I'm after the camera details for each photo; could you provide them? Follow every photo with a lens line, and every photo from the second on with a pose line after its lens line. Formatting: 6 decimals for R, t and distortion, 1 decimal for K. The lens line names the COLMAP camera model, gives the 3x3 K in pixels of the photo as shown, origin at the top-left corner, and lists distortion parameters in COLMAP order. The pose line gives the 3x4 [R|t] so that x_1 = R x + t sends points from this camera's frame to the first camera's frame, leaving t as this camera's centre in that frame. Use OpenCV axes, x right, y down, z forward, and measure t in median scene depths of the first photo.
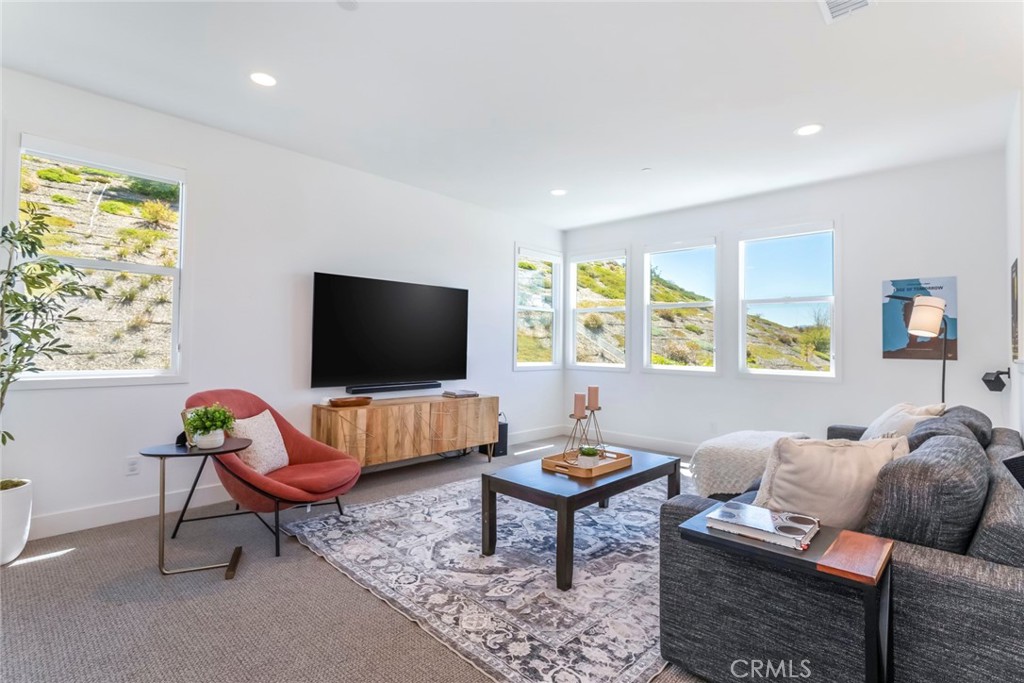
lens RADIAL K [[480.4, 0, 512.0], [0, 480.4, 341.5], [0, 0, 1]] dist [-0.001558, -0.000191]
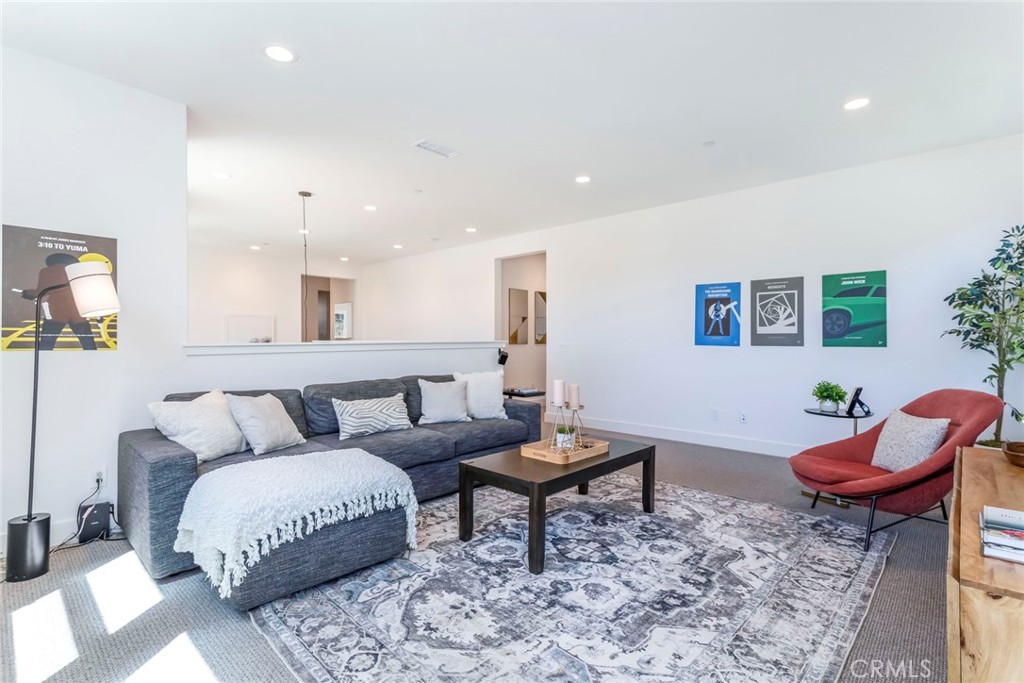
lens RADIAL K [[480.4, 0, 512.0], [0, 480.4, 341.5], [0, 0, 1]] dist [-0.001558, -0.000191]
pose [[-0.999901, -0.013579, -0.003721, 0.227832], [-0.013558, 0.999893, -0.005446, 0.020670], [0.003794, -0.005395, -0.999978, 1.655710]]
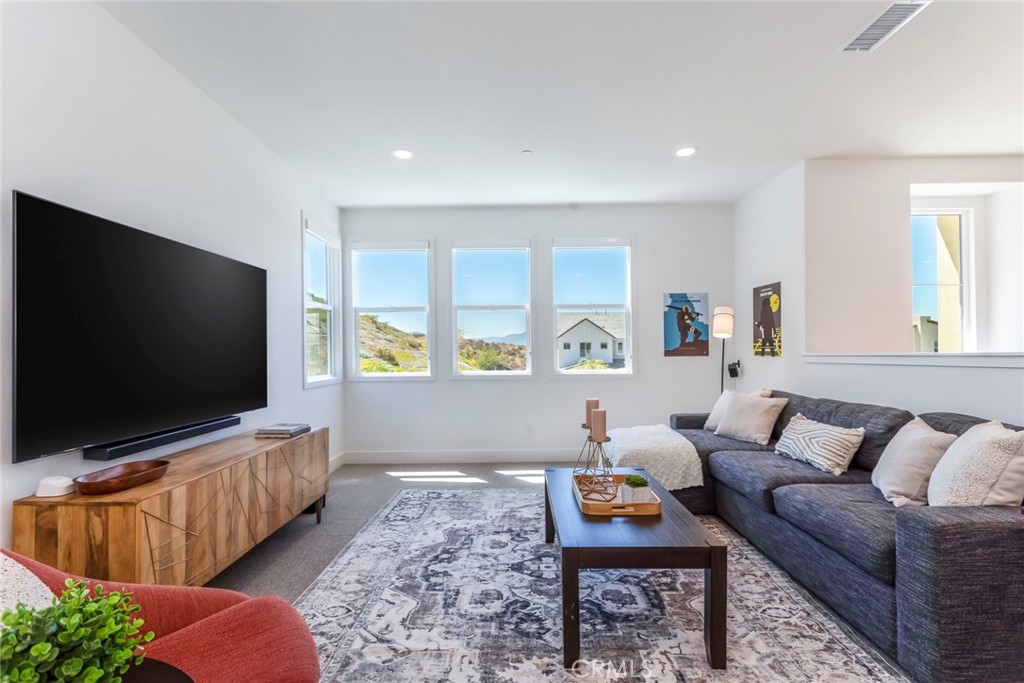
lens RADIAL K [[474.1, 0, 501.1], [0, 474.1, 357.6], [0, 0, 1]] dist [0.000846, 0.000154]
pose [[0.740820, -0.029796, 0.671042, -0.413383], [0.015666, 0.999510, 0.027086, -0.001476], [-0.671520, -0.009554, 0.740924, 0.436321]]
